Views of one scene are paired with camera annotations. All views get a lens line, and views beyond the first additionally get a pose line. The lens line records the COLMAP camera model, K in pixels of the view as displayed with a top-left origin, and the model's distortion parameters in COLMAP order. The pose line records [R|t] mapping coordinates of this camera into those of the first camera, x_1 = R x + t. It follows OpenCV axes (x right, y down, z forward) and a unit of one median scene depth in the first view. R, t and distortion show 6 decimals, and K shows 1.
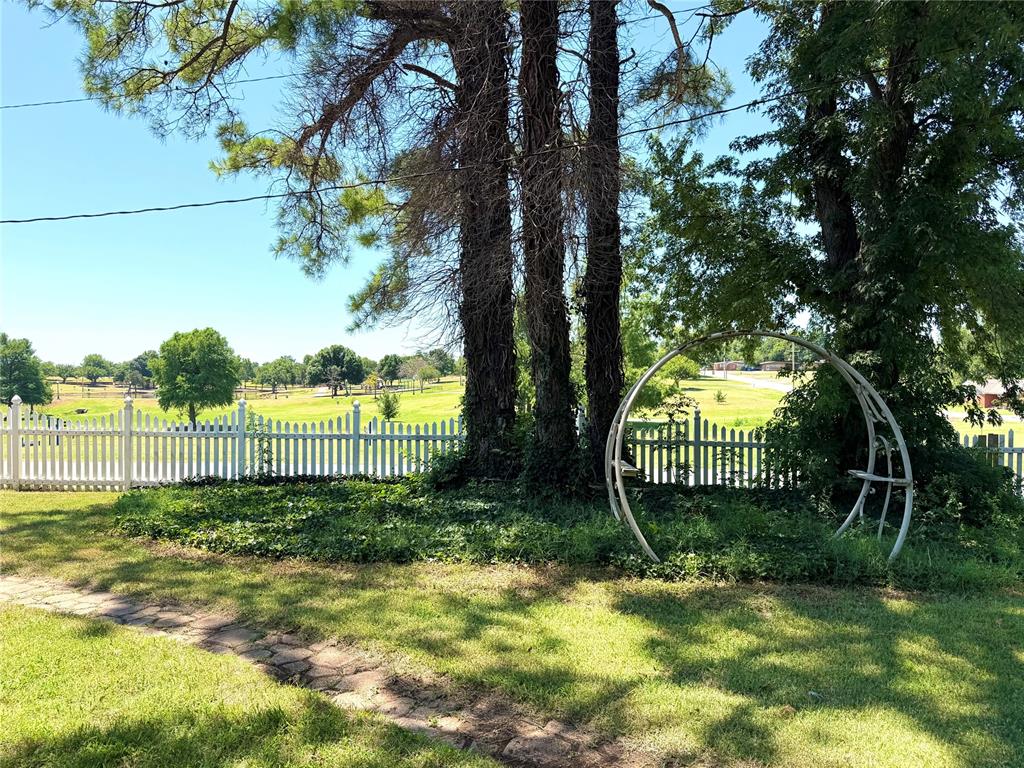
lens RADIAL K [[742.5, 0, 512.0], [0, 742.5, 384.0], [0, 0, 1]] dist [0.128364, -0.188627]
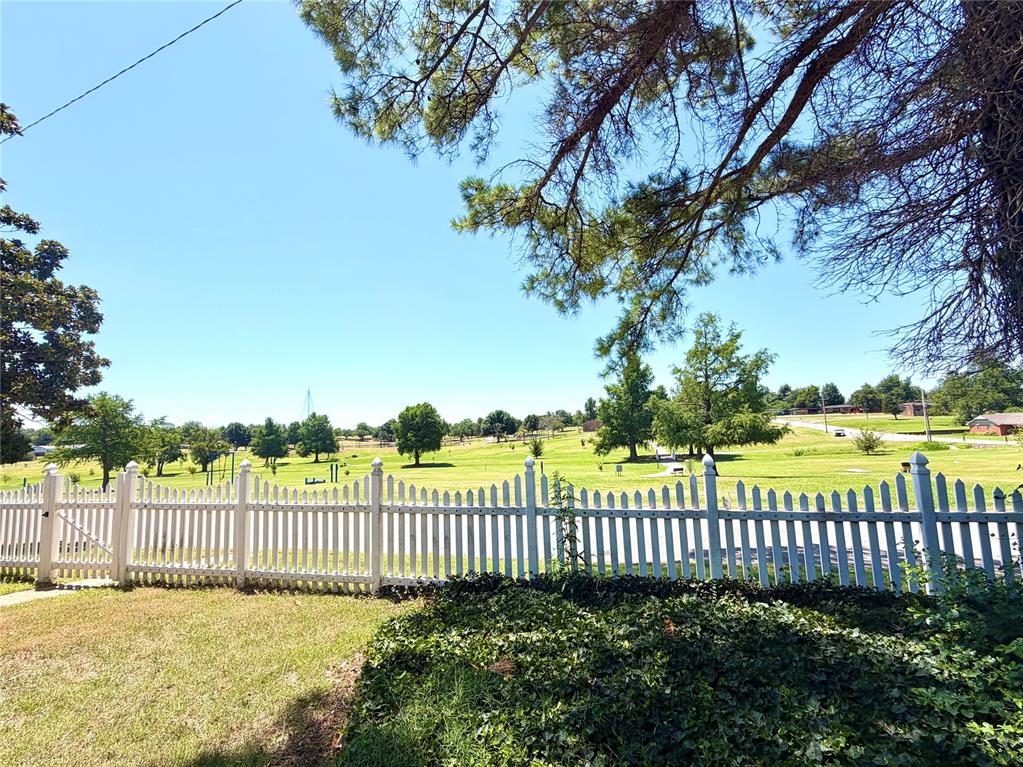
lens RADIAL K [[414.6, 0, 509.3], [0, 414.6, 383.5], [0, 0, 1]] dist [0.002342, -0.000166]
pose [[0.984876, -0.056054, -0.163942, -0.077291], [0.036258, 0.991949, -0.121340, -0.000401], [0.169423, 0.113561, 0.978979, 0.154452]]
